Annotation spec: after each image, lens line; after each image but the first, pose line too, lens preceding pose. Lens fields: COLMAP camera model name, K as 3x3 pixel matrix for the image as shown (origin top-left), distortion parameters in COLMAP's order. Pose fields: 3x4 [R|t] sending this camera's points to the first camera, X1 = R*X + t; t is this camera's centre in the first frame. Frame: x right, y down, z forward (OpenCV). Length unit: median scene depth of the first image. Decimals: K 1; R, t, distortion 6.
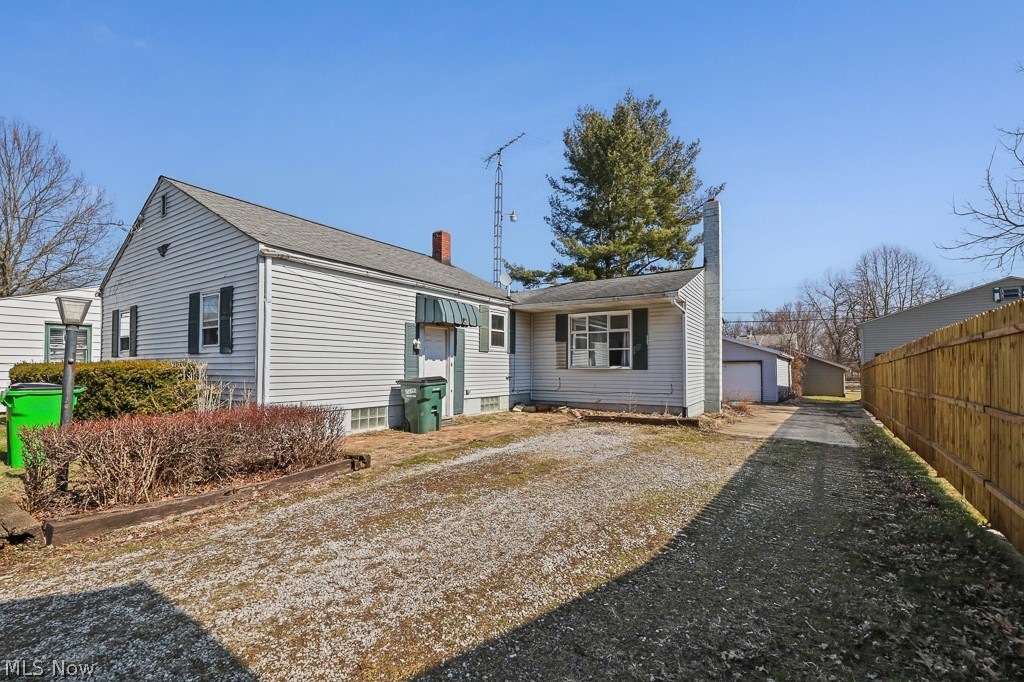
lens RADIAL K [[463.5, 0, 508.7], [0, 463.5, 343.8], [0, 0, 1]] dist [-0.000287, -0.000161]
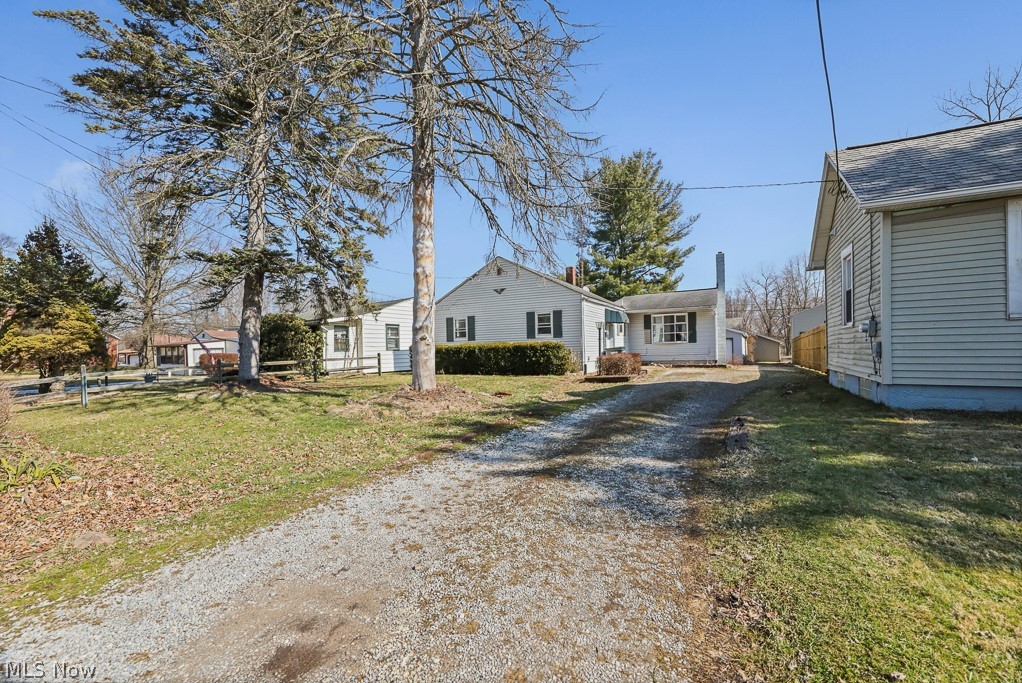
lens RADIAL K [[462.6, 0, 512.2], [0, 462.6, 344.8], [0, 0, 1]] dist [-0.000287, -0.000161]
pose [[0.992718, -0.021921, 0.118453, -0.364732], [0.017599, 0.999145, 0.037410, -0.011907], [-0.119172, -0.035053, 0.992255, -0.447566]]
